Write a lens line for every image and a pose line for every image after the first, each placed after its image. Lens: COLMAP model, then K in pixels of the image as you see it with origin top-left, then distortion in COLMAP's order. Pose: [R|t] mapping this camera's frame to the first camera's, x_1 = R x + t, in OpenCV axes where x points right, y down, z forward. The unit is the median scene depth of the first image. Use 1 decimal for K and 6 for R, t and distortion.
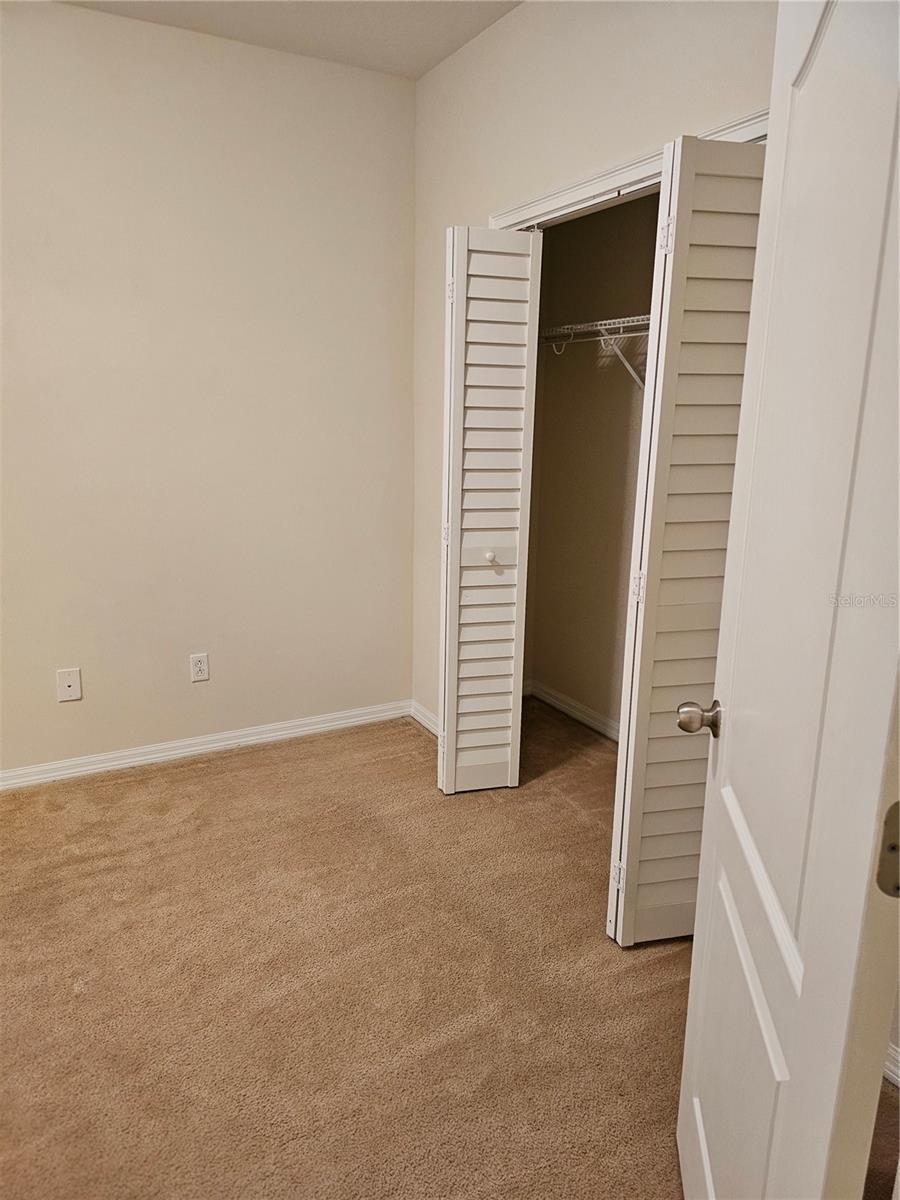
lens RADIAL K [[805.1, 0, 450.0], [0, 805.1, 600.0], [0, 0, 1]] dist [0.067737, -0.067419]
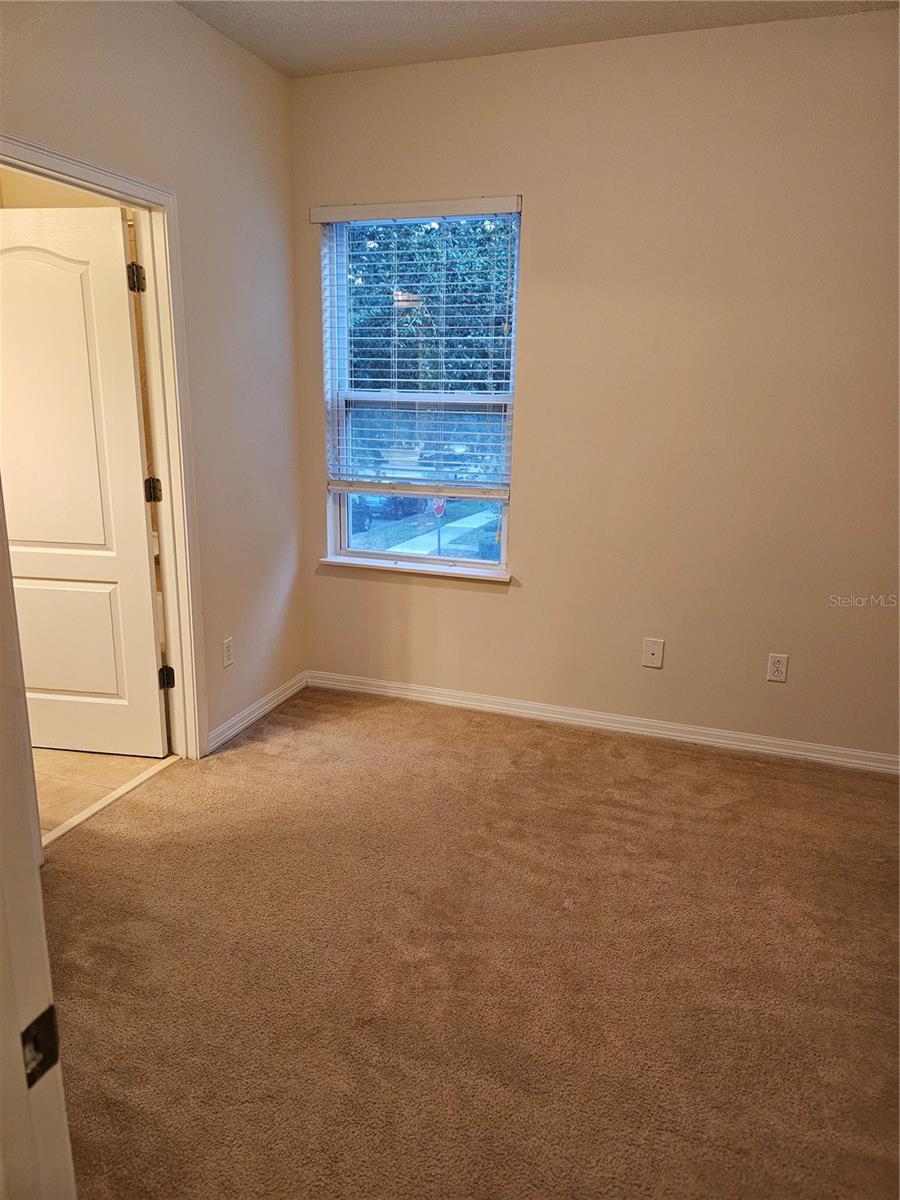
lens RADIAL K [[805.1, 0, 450.0], [0, 805.1, 600.0], [0, 0, 1]] dist [0.067737, -0.067419]
pose [[0.681020, 0.185571, -0.708361, 0.136378], [-0.176293, 0.980453, 0.087363, -0.017550], [0.710727, 0.065384, 0.700423, 0.031569]]
